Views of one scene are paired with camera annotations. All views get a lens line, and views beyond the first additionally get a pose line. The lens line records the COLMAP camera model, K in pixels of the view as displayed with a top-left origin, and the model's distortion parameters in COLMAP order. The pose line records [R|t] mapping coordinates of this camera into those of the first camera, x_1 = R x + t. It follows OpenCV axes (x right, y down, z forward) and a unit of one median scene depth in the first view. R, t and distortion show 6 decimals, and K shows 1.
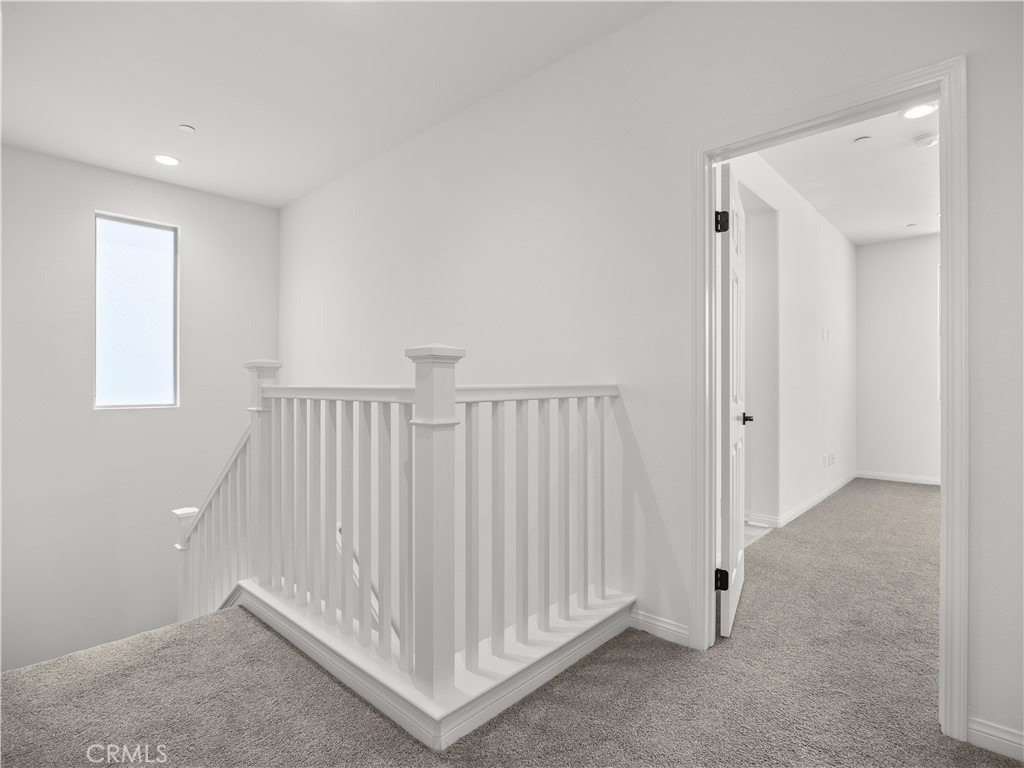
lens RADIAL K [[524.4, 0, 511.5], [0, 524.4, 394.9], [0, 0, 1]] dist [-0.016451, 0.000575]
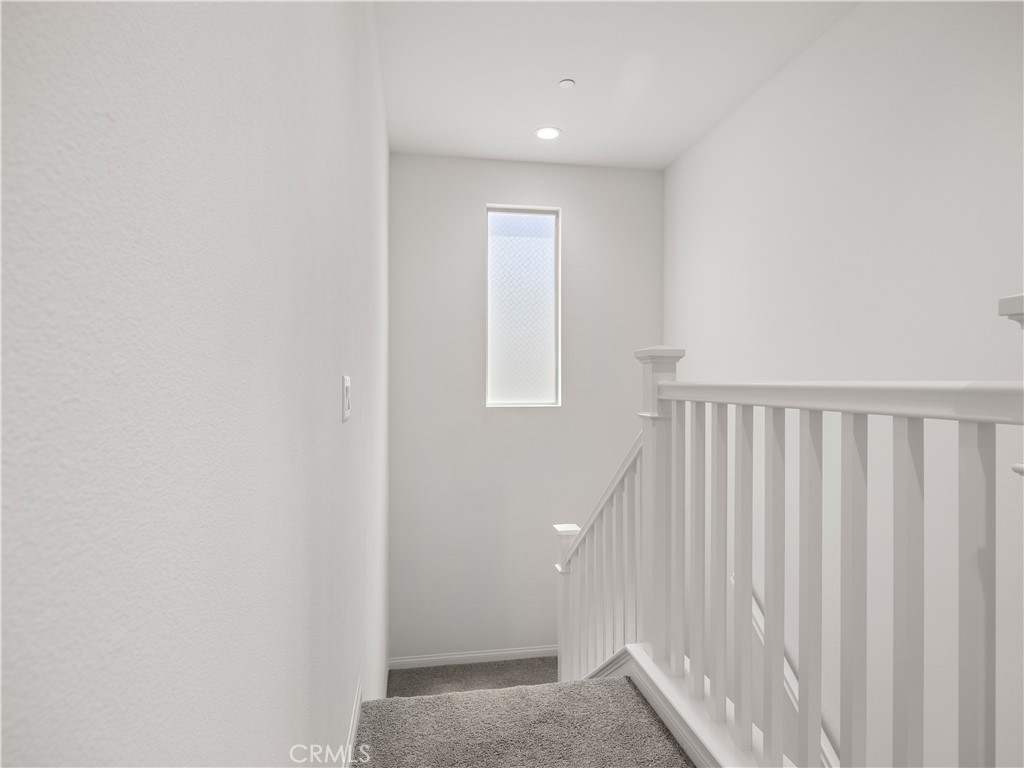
lens RADIAL K [[520.2, 0, 510.8], [0, 520.2, 387.2], [0, 0, 1]] dist [0.001644, 0.000425]
pose [[0.784286, -0.000698, -0.620399, -0.188270], [-0.000467, 0.999998, -0.001715, -0.010037], [0.620399, 0.001635, 0.784285, 0.307315]]
